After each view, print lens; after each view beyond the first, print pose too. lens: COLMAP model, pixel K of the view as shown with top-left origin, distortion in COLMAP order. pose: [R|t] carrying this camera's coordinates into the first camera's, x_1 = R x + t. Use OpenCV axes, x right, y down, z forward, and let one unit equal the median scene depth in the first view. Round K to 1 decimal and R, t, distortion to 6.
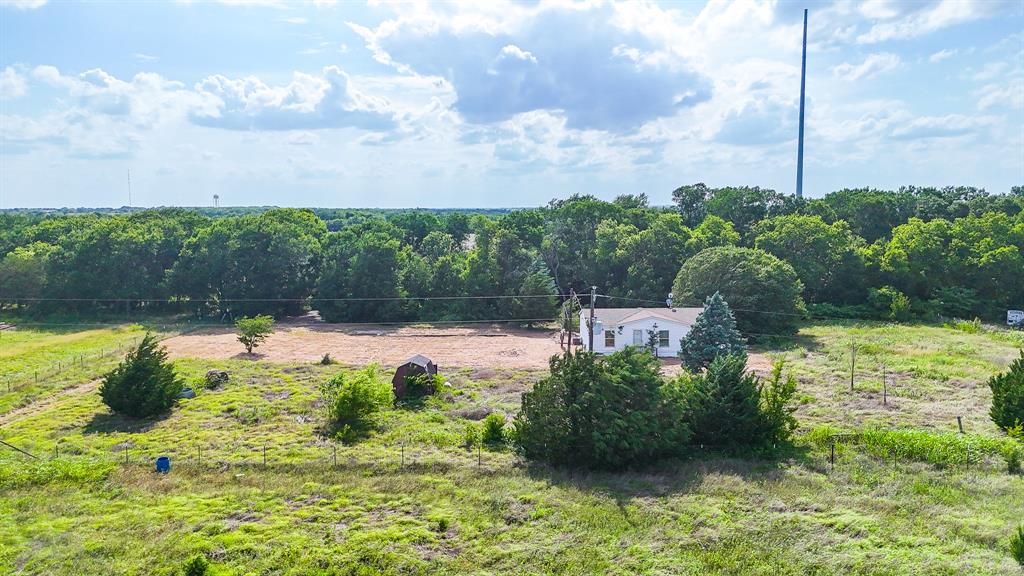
lens RADIAL K [[745.8, 0, 512.0], [0, 745.8, 288.0], [0, 0, 1]] dist [0.080190, -0.075572]
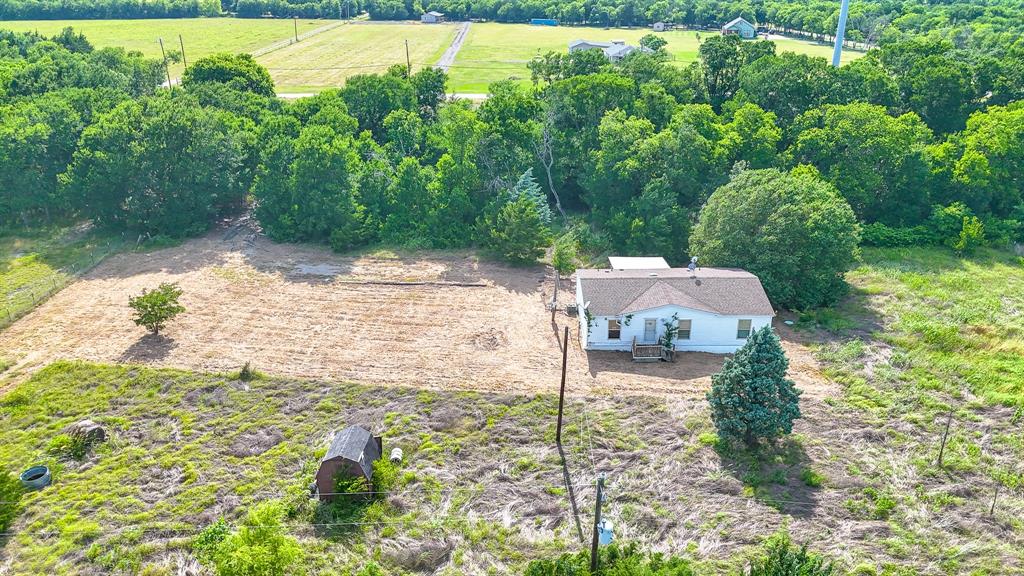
lens RADIAL K [[745.8, 0, 512.0], [0, 745.8, 288.0], [0, 0, 1]] dist [0.080190, -0.075572]
pose [[0.999954, -0.000741, 0.009538, 0.012399], [-0.002051, 0.957217, 0.289365, -0.148226], [-0.009344, -0.289371, 0.957171, 0.200431]]
